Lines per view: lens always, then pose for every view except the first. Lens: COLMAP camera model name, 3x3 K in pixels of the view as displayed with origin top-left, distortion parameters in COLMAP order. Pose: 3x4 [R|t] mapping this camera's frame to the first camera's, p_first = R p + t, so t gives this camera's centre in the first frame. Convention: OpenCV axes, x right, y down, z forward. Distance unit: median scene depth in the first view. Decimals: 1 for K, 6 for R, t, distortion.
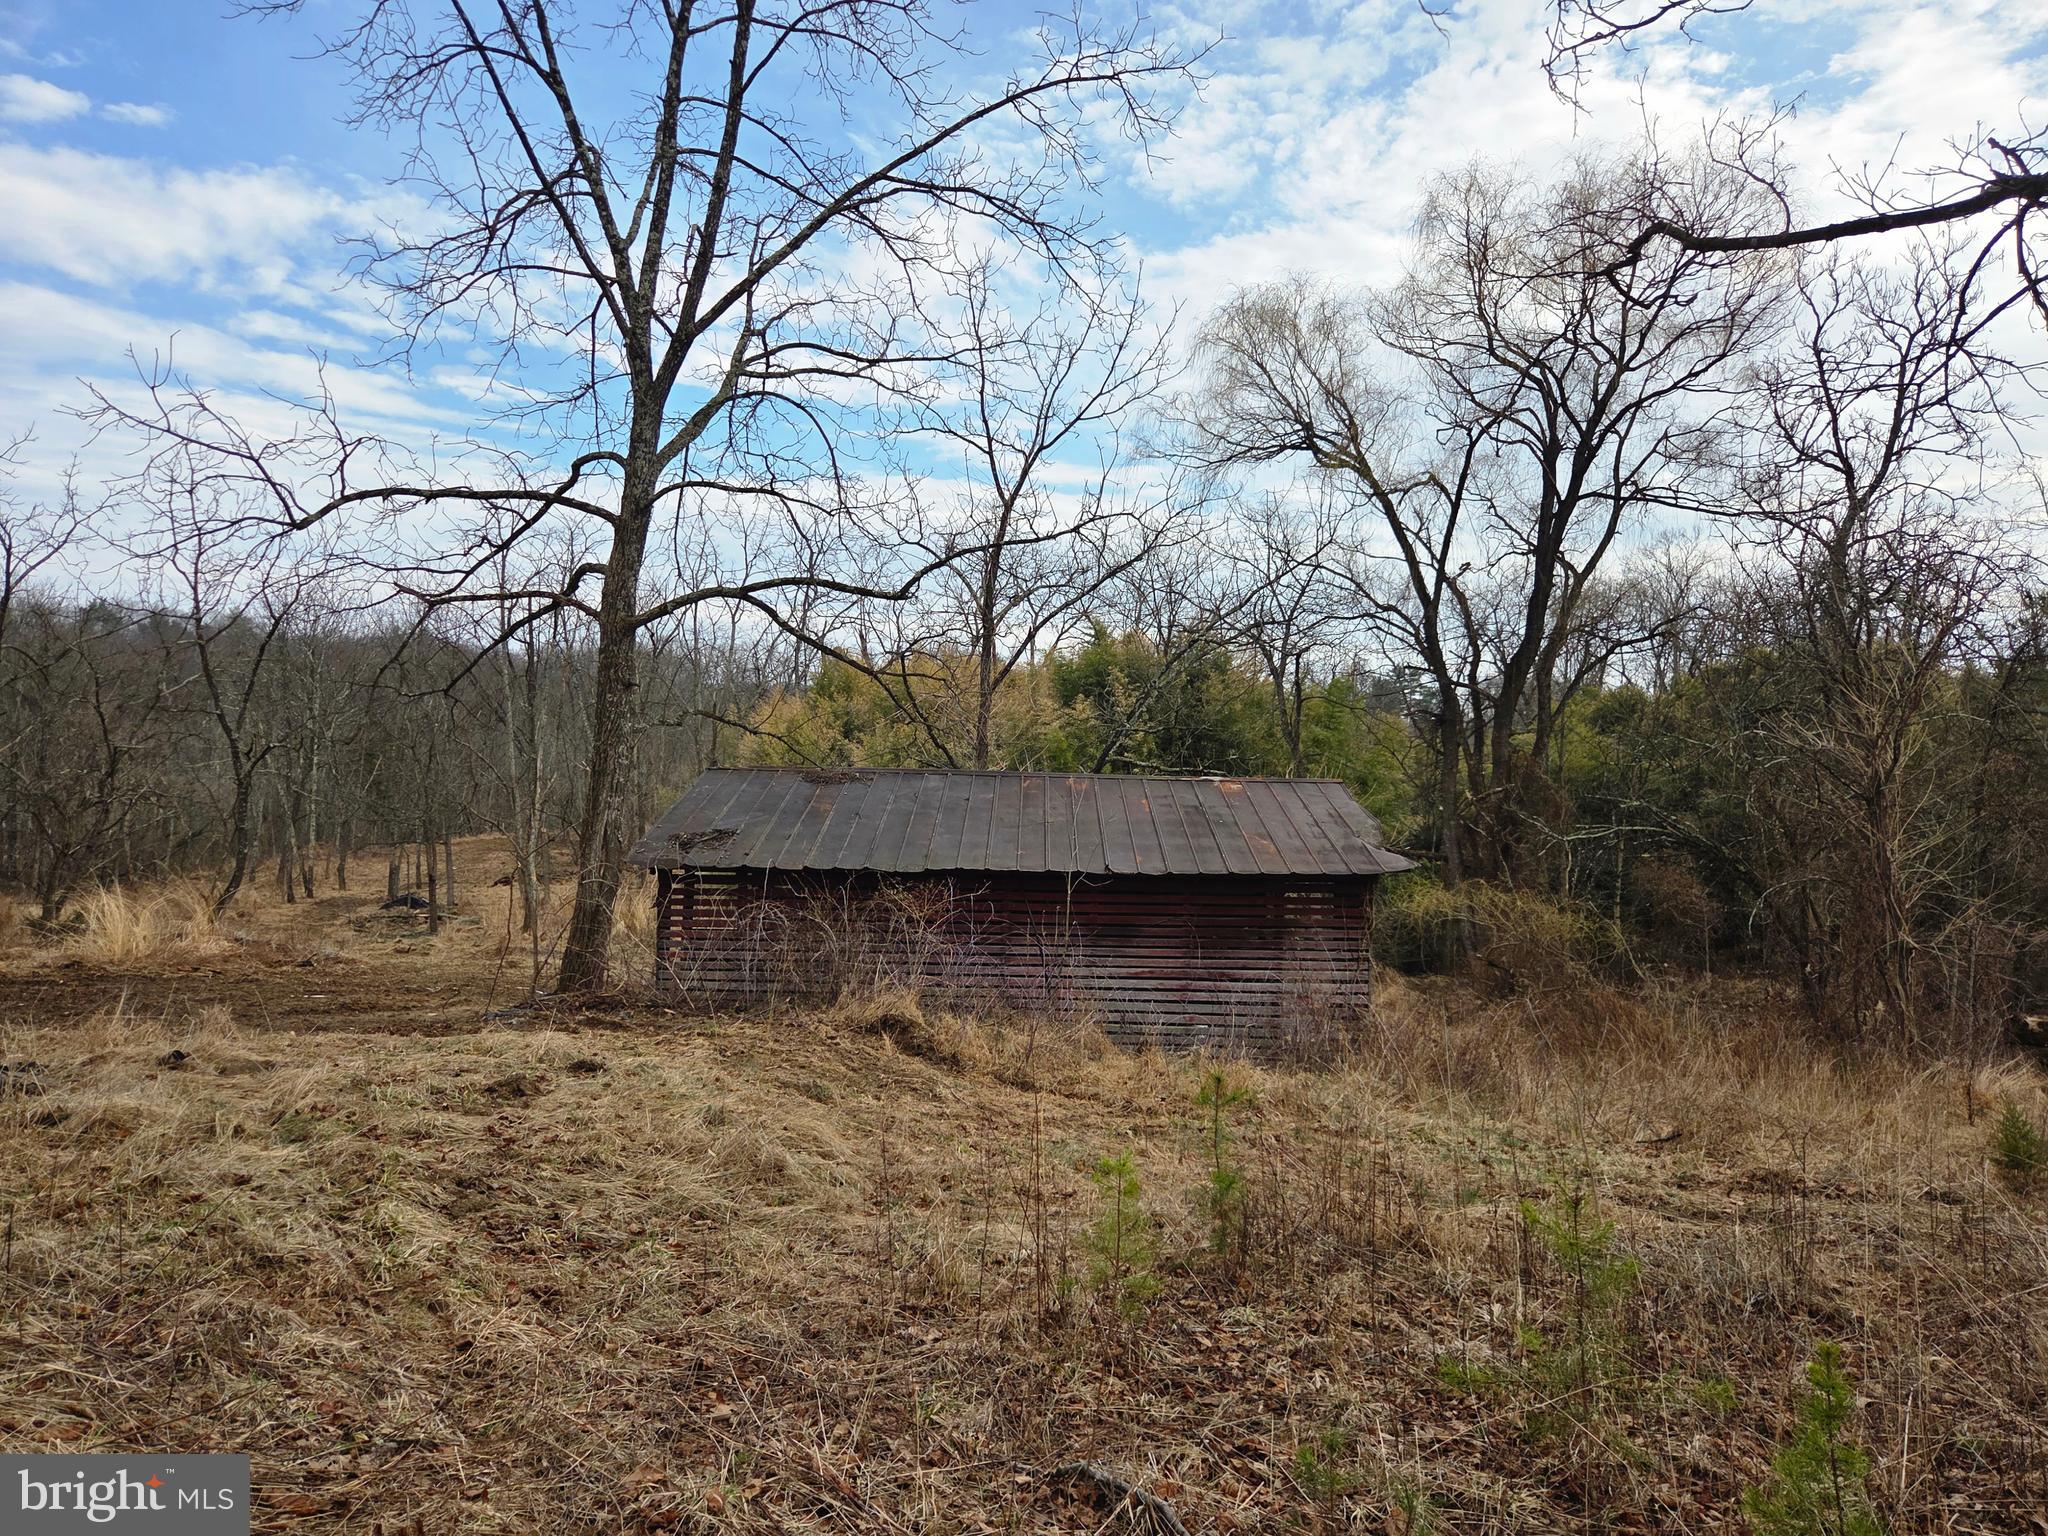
lens RADIAL K [[1373.3, 0, 1023.6], [0, 1373.3, 768.2], [0, 0, 1]] dist [-0.000116, -0.000015]
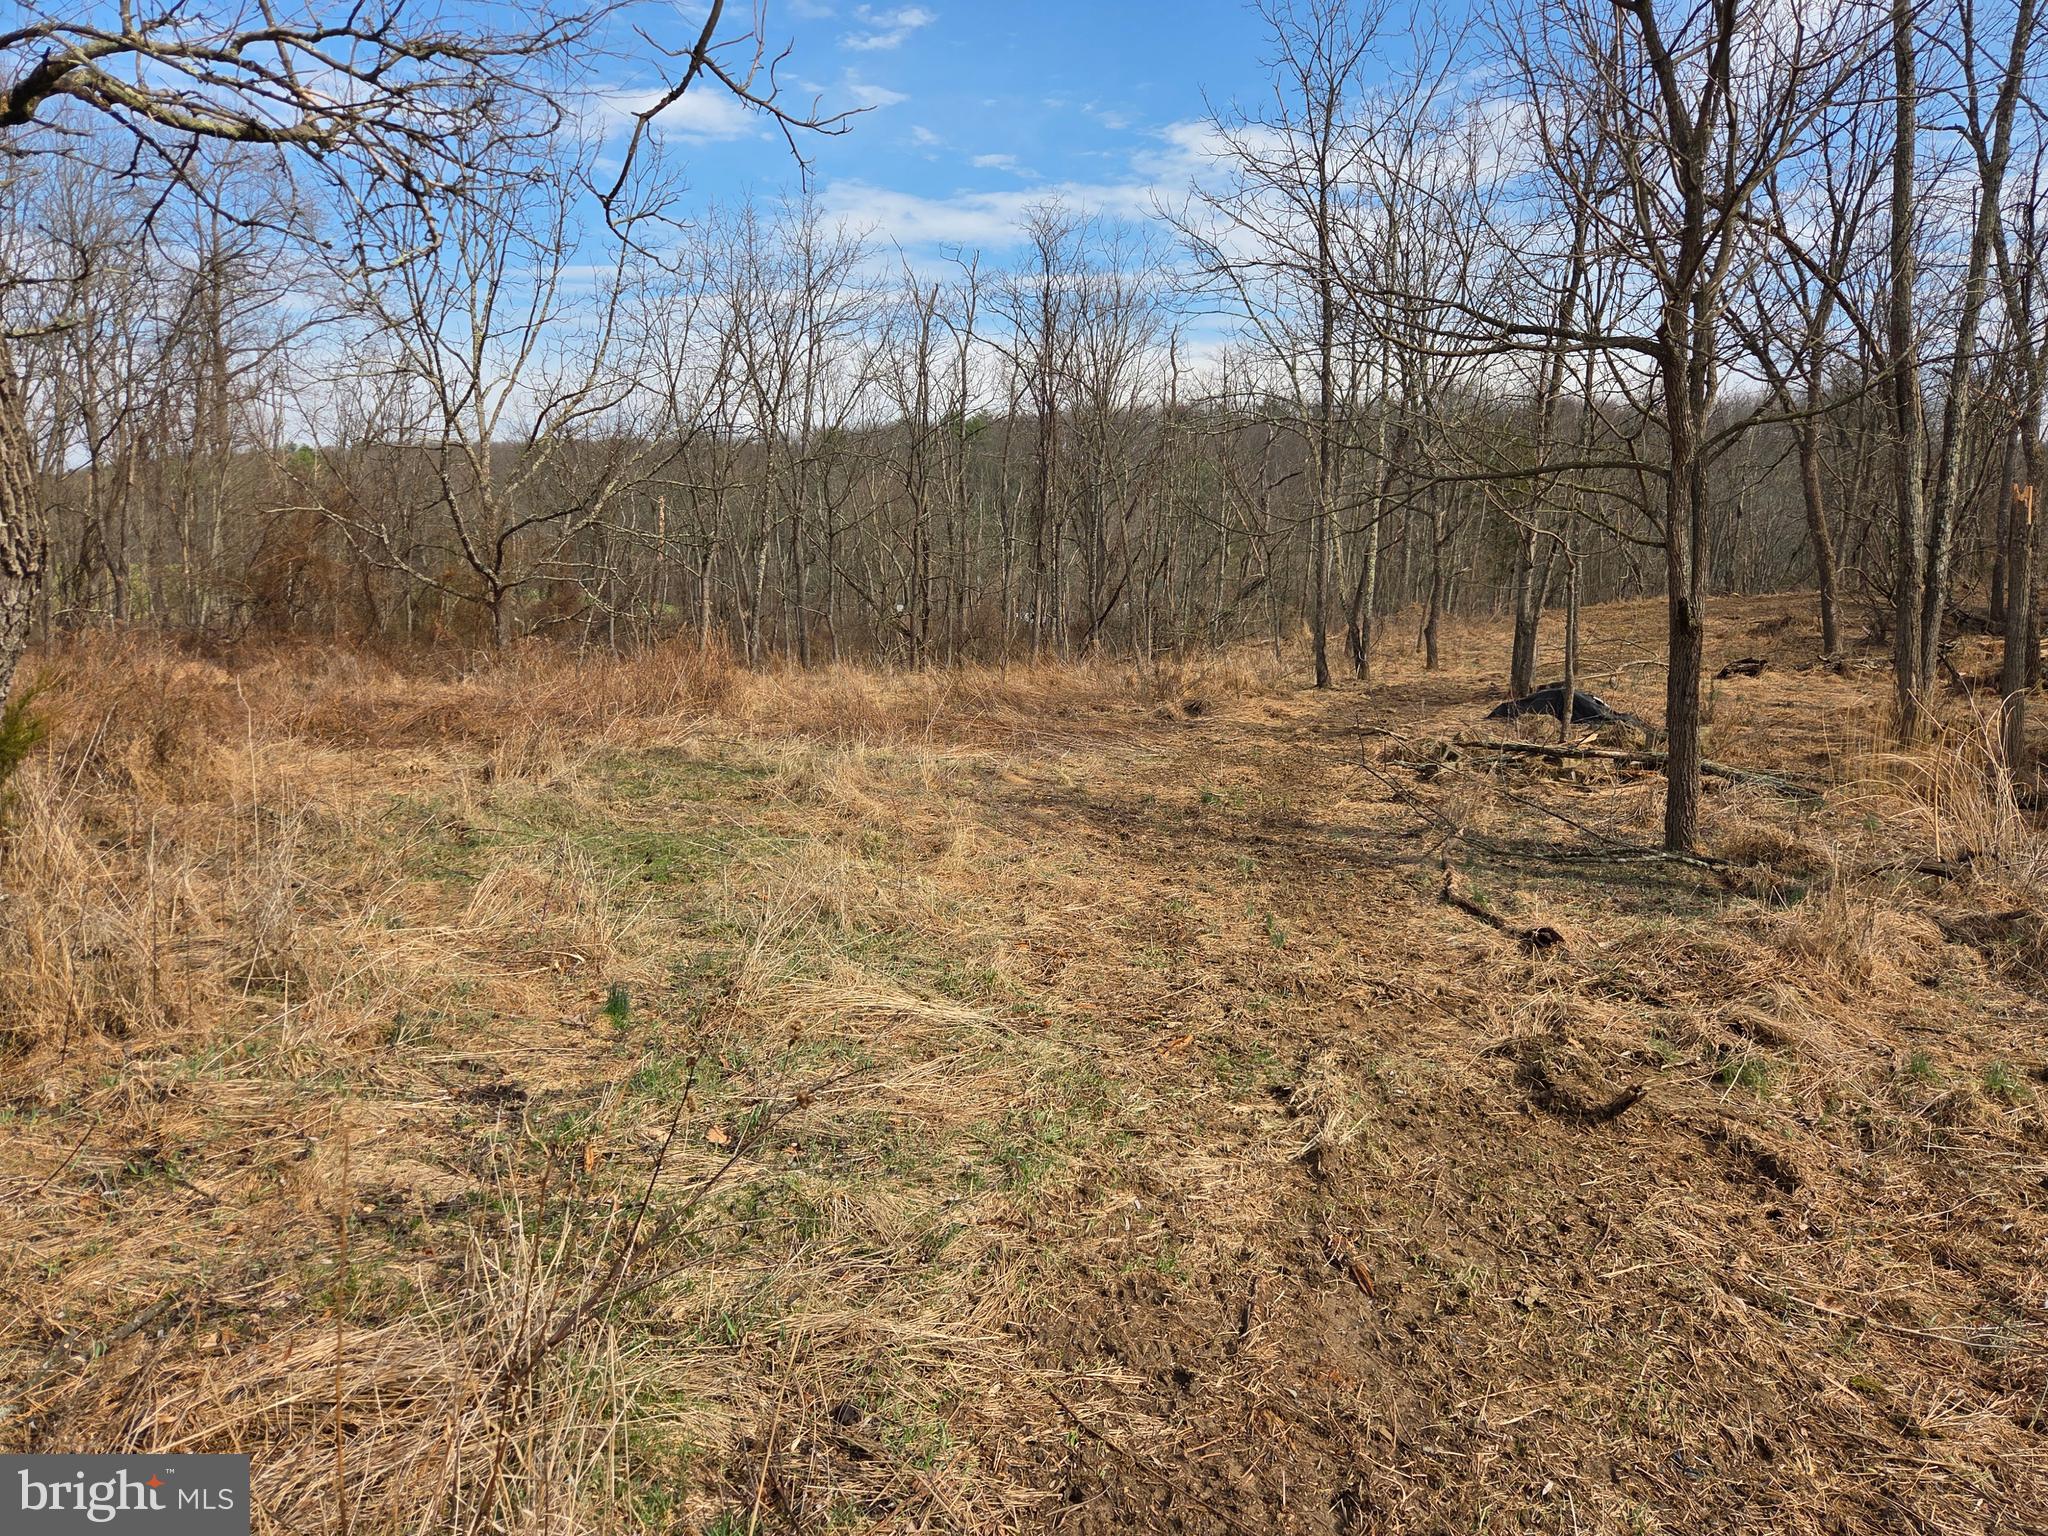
lens RADIAL K [[1373.3, 0, 1023.6], [0, 1373.3, 767.7], [0, 0, 1]] dist [-0.000116, -0.000015]
pose [[0.713212, 0.101410, -0.693574, -0.256137], [0.001554, 0.989248, 0.146239, 0.052368], [0.700947, -0.105377, 0.705386, 0.555790]]
